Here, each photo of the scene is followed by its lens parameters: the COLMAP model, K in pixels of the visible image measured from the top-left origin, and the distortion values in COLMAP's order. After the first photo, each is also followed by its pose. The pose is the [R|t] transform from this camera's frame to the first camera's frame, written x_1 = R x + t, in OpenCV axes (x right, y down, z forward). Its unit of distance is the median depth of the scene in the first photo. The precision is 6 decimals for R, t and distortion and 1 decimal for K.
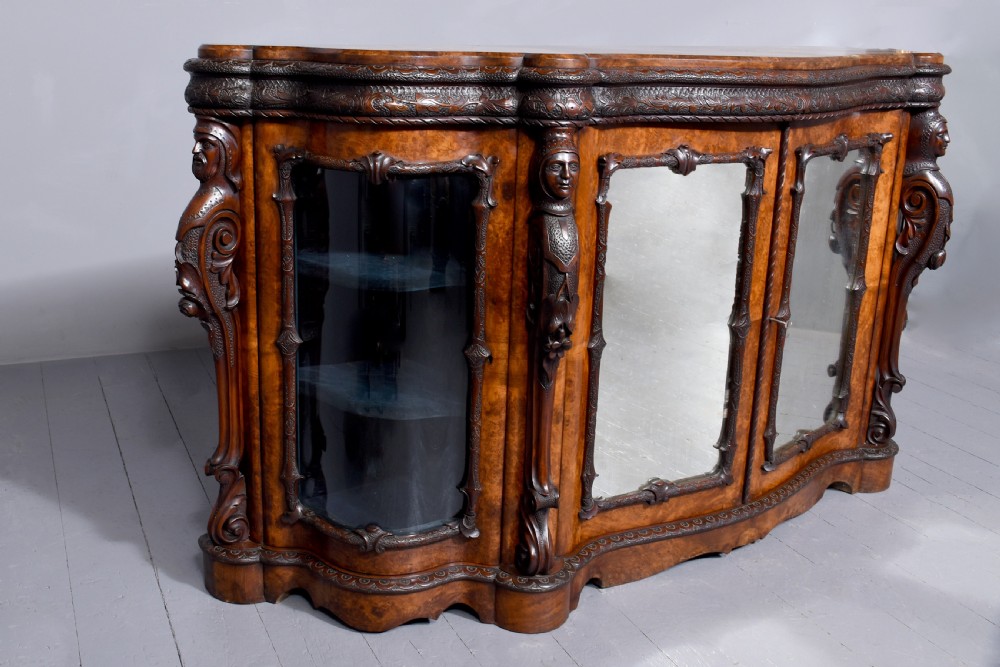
lens RADIAL K [[1033.5, 0, 431.6], [0, 1033.5, 319.3], [0, 0, 1]] dist [0.014357, 0.022171]
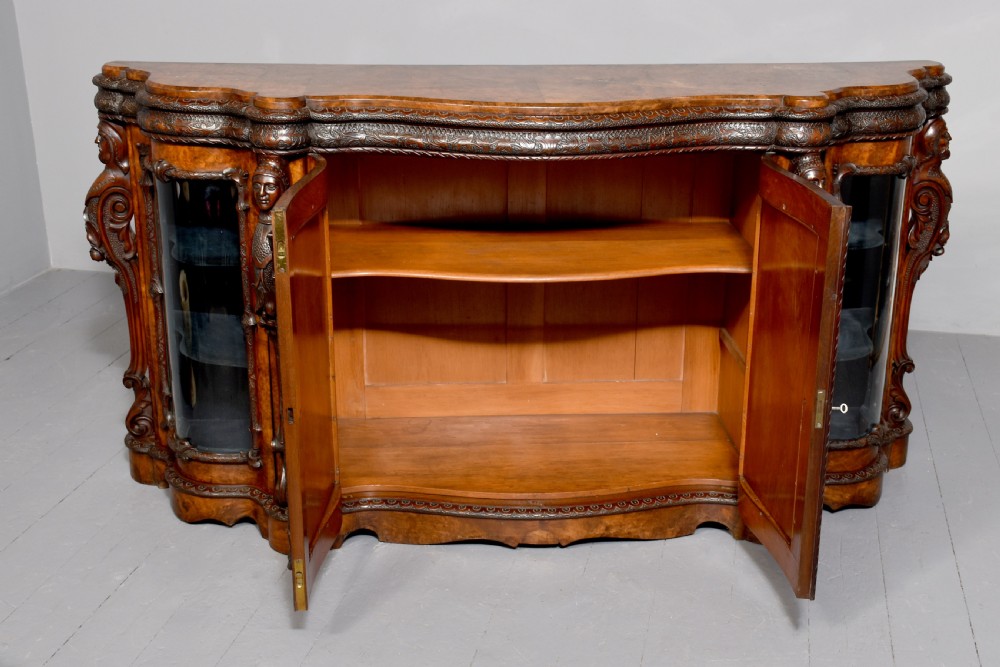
lens RADIAL K [[1324.6, 0, 519.1], [0, 1324.6, 343.3], [0, 0, 1]] dist [0.052315, 0.337946]
pose [[0.845139, 0.170210, -0.506724, 1.176662], [-0.138268, 0.985297, 0.100355, -0.153778], [0.516355, -0.014750, 0.856248, -0.231523]]
